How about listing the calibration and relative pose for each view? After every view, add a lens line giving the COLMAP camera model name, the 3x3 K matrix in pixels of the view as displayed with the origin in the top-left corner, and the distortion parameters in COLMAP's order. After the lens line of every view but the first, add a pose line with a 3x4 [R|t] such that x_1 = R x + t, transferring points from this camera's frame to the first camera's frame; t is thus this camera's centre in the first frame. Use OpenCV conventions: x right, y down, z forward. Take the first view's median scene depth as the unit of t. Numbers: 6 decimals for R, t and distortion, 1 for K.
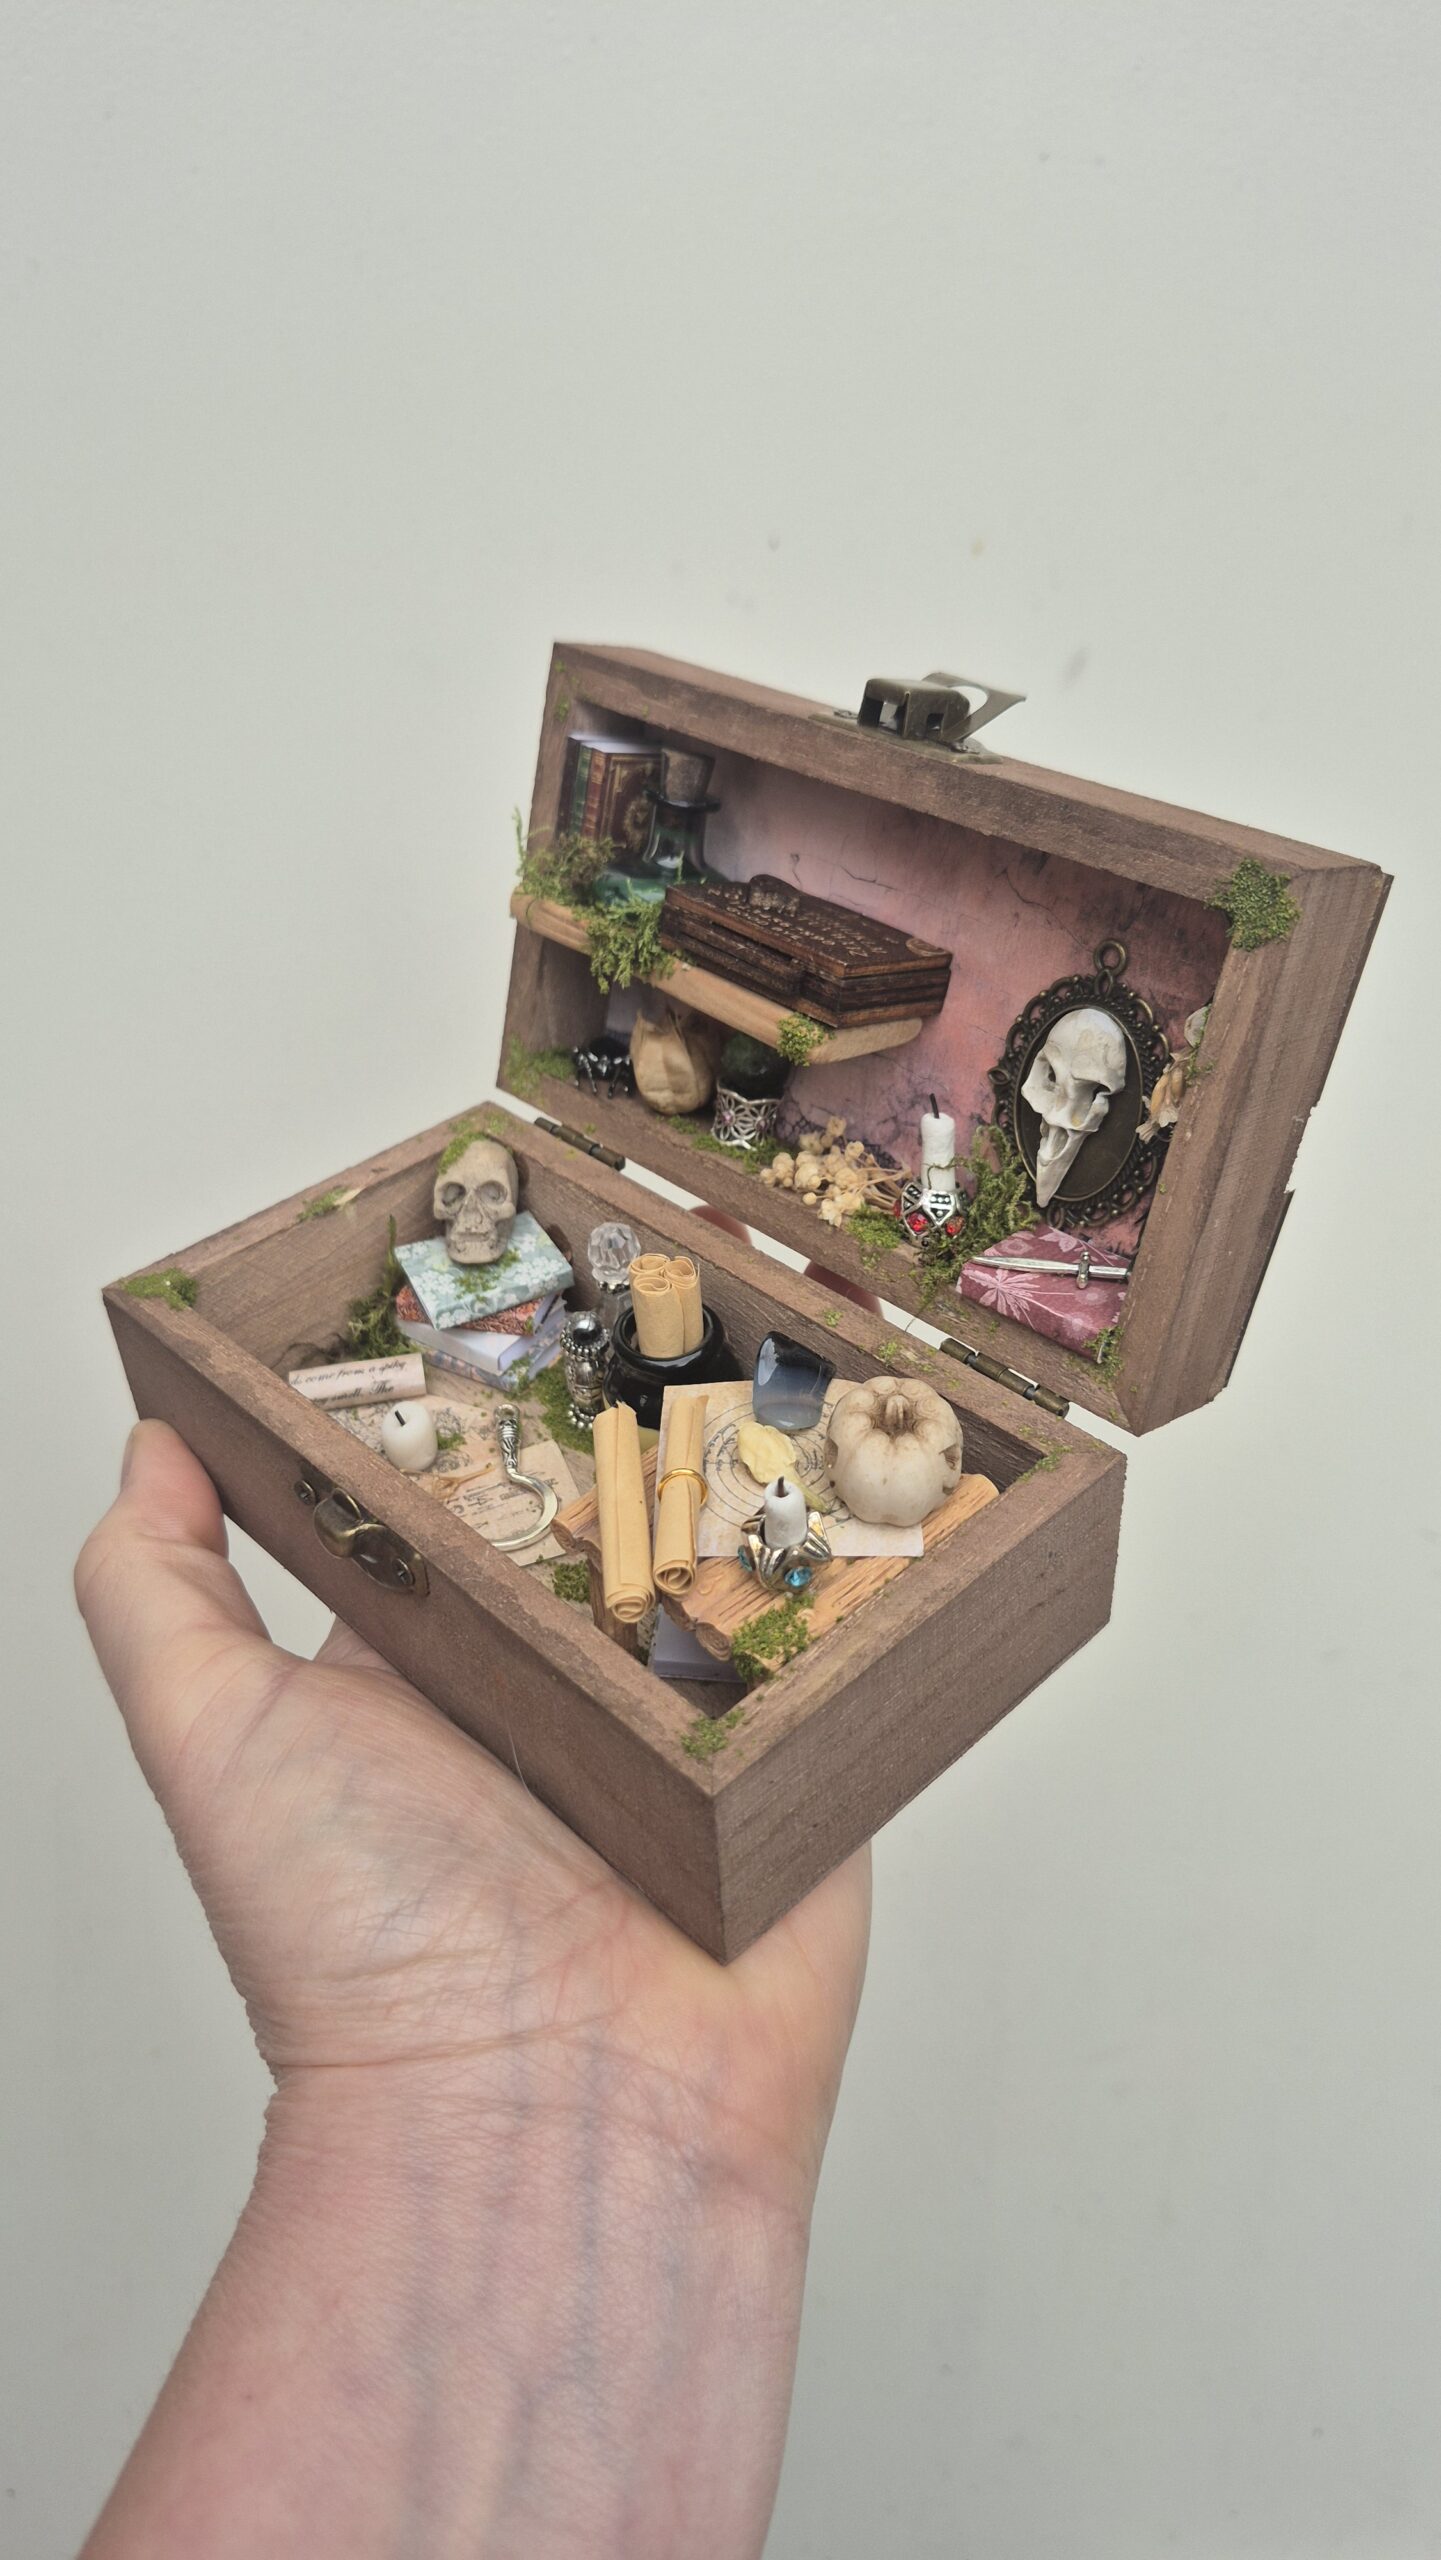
lens RADIAL K [[1820.0, 0, 716.2], [0, 1820.0, 1260.9], [0, 0, 1]] dist [0.097825, 0.000422]
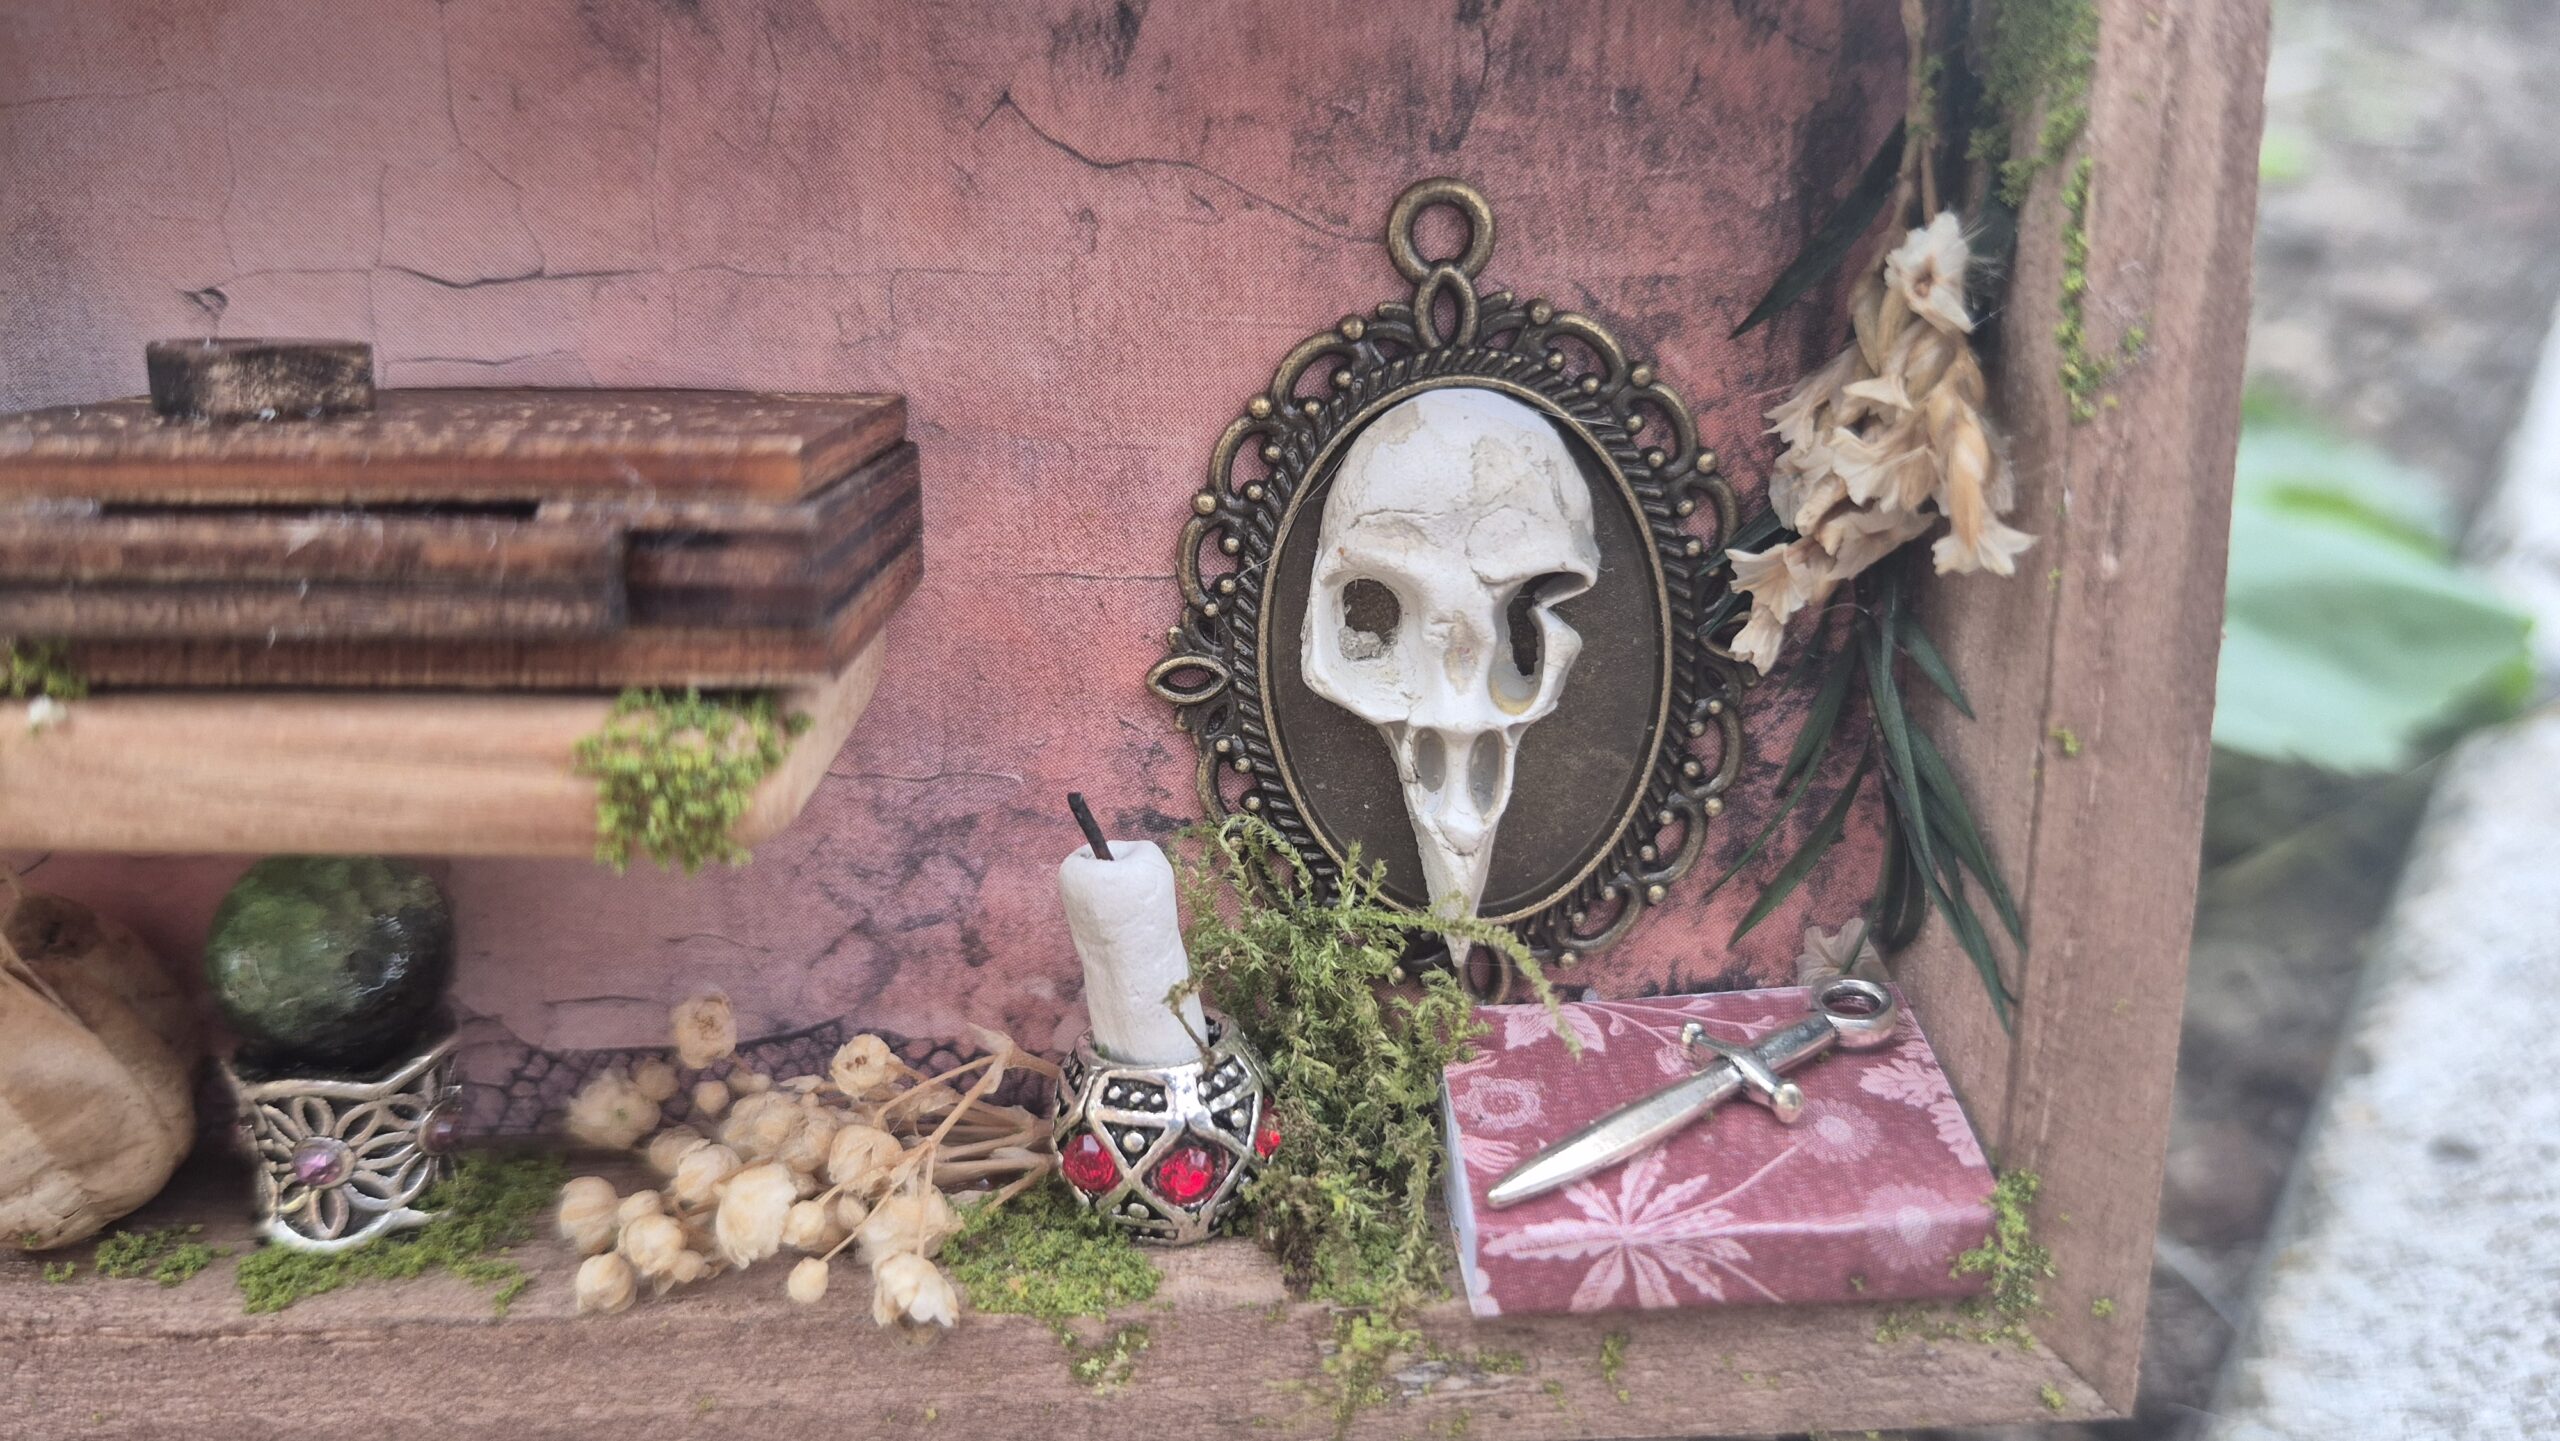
lens RADIAL K [[1952.9, 0, 1275.8], [0, 1952.9, 725.2], [0, 0, 1]] dist [0.095400, -0.317840]
pose [[0.679534, -0.349500, 0.645045, -0.074767], [0.412514, 0.909103, 0.058003, -0.106918], [-0.606684, 0.226675, 0.761940, 0.703336]]
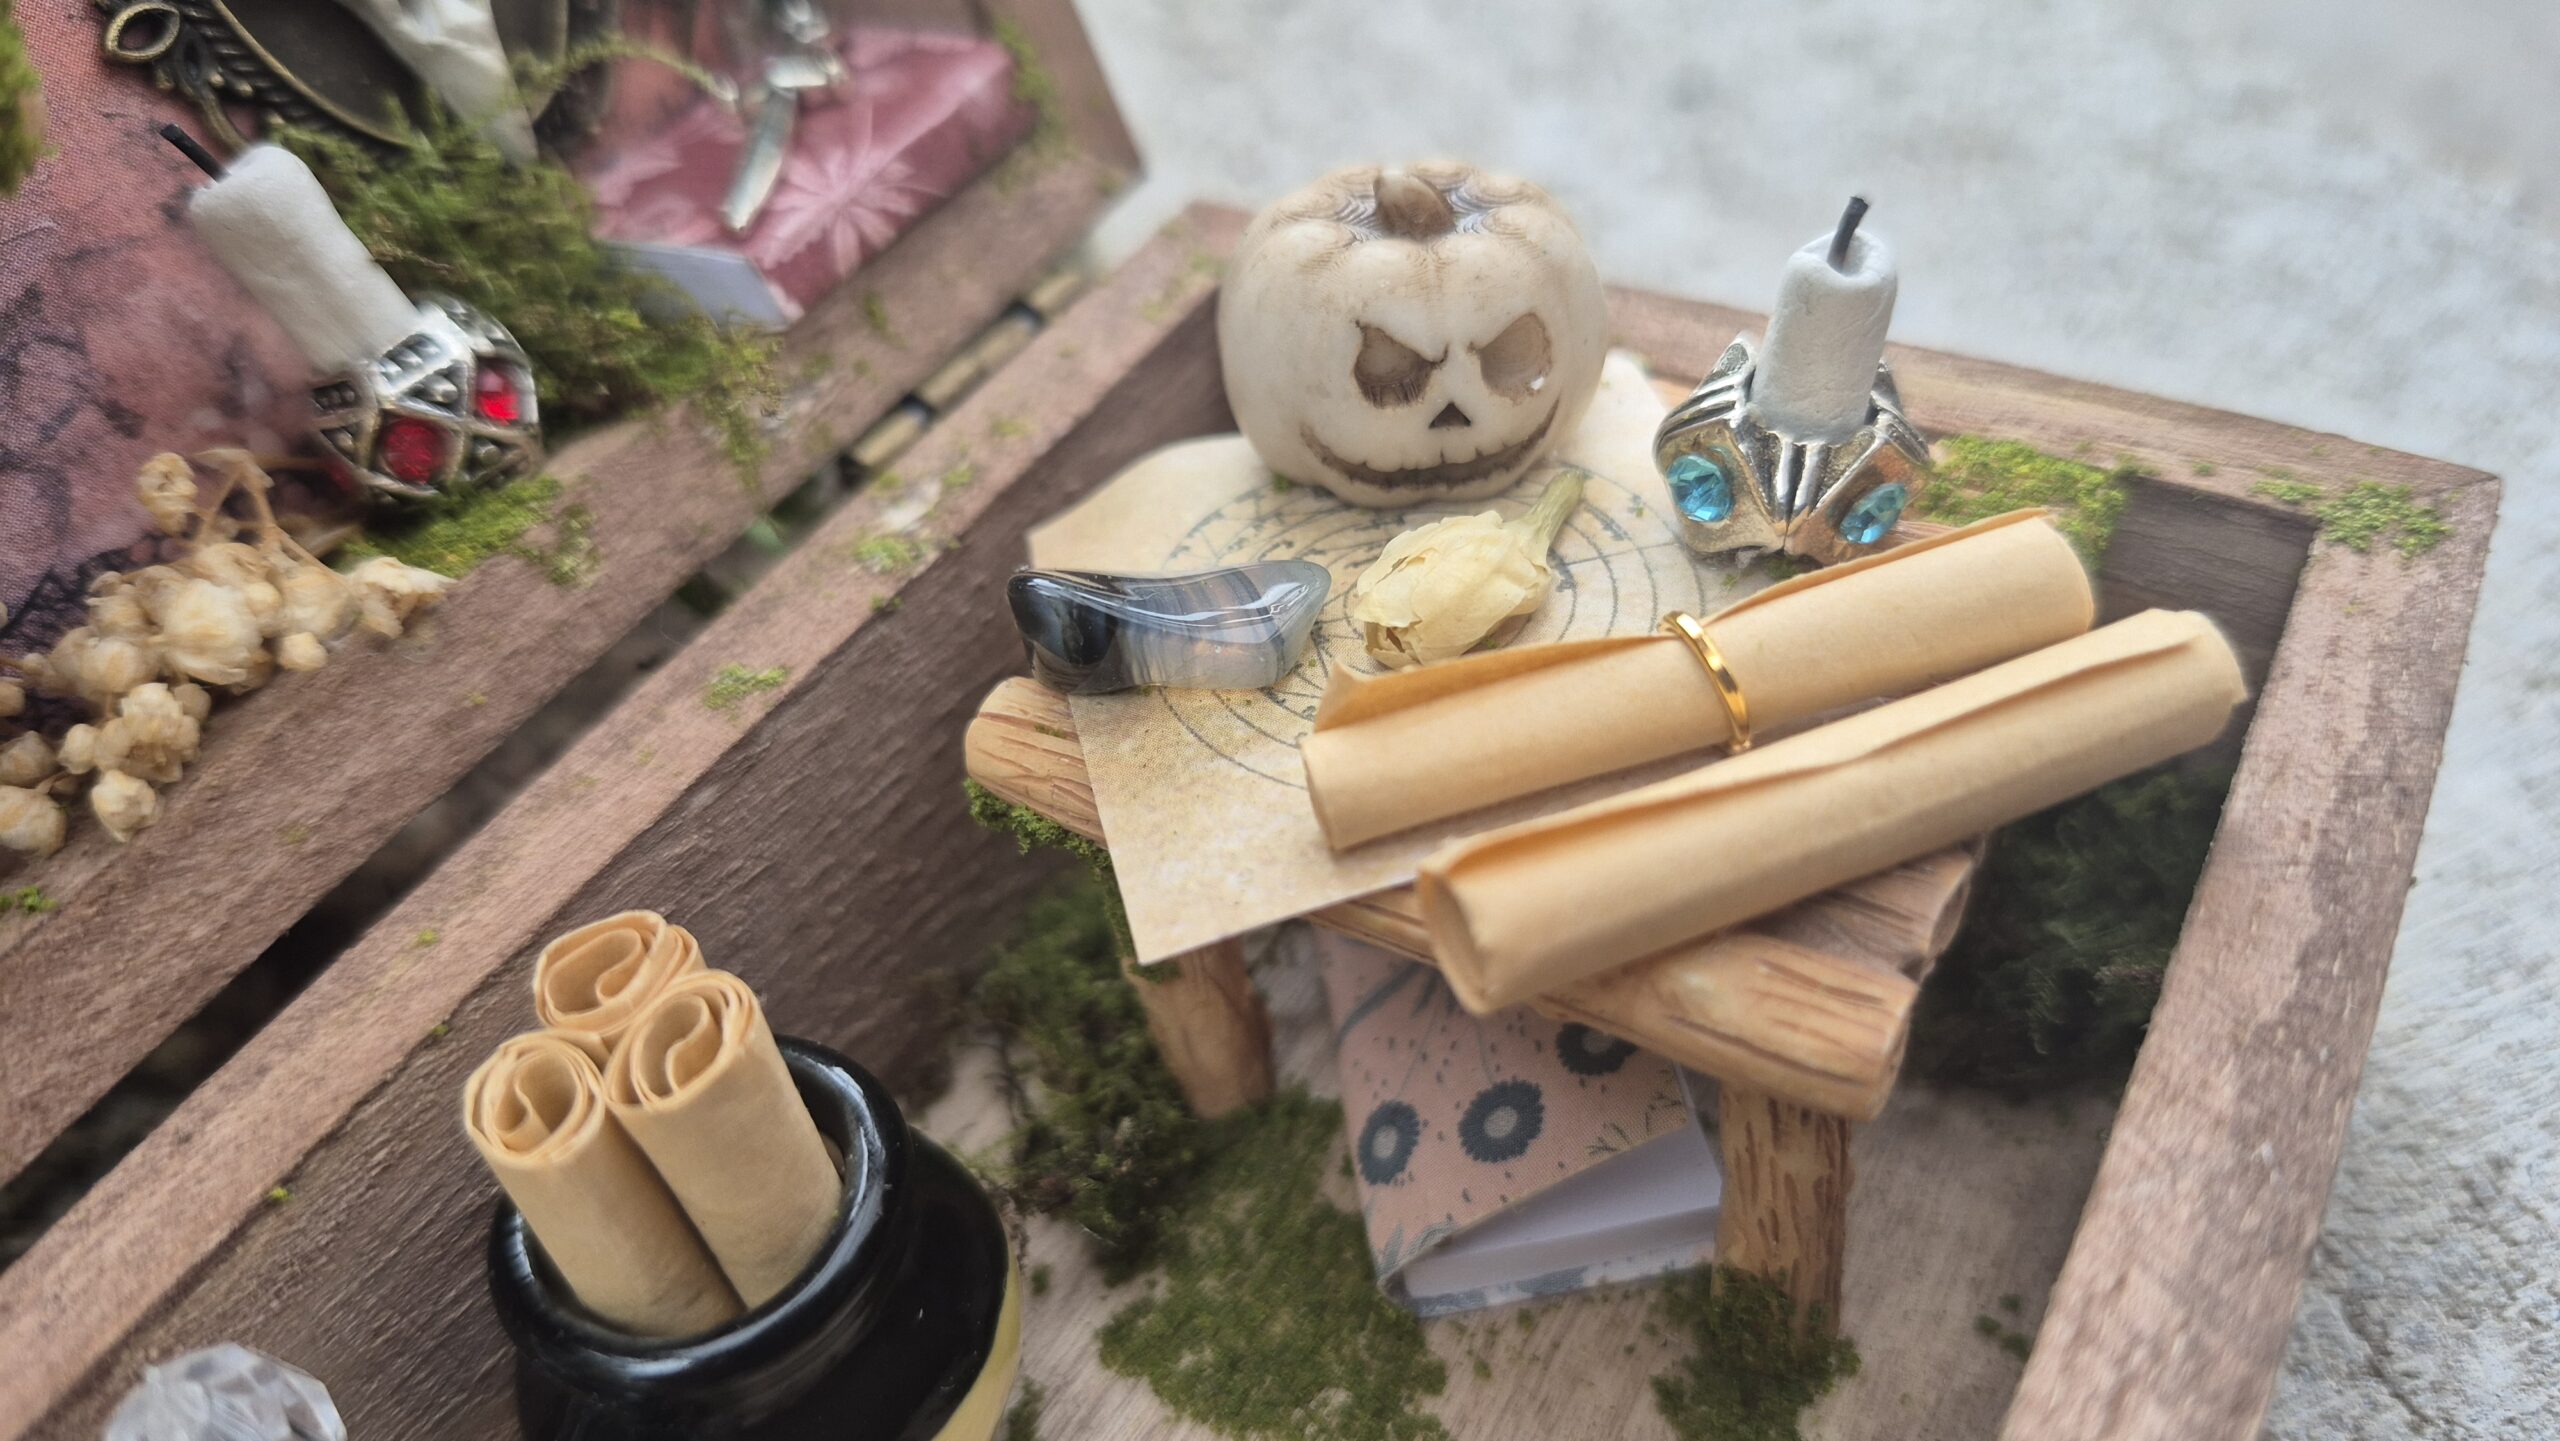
lens RADIAL K [[1978.2, 0, 1269.1], [0, 1978.2, 725.2], [0, 0, 1]] dist [0.061193, -0.256615]
pose [[-0.247630, -0.611008, 0.751897, -0.234615], [0.671369, 0.451316, 0.587858, -0.112886], [-0.698529, 0.650372, 0.298452, 0.826533]]
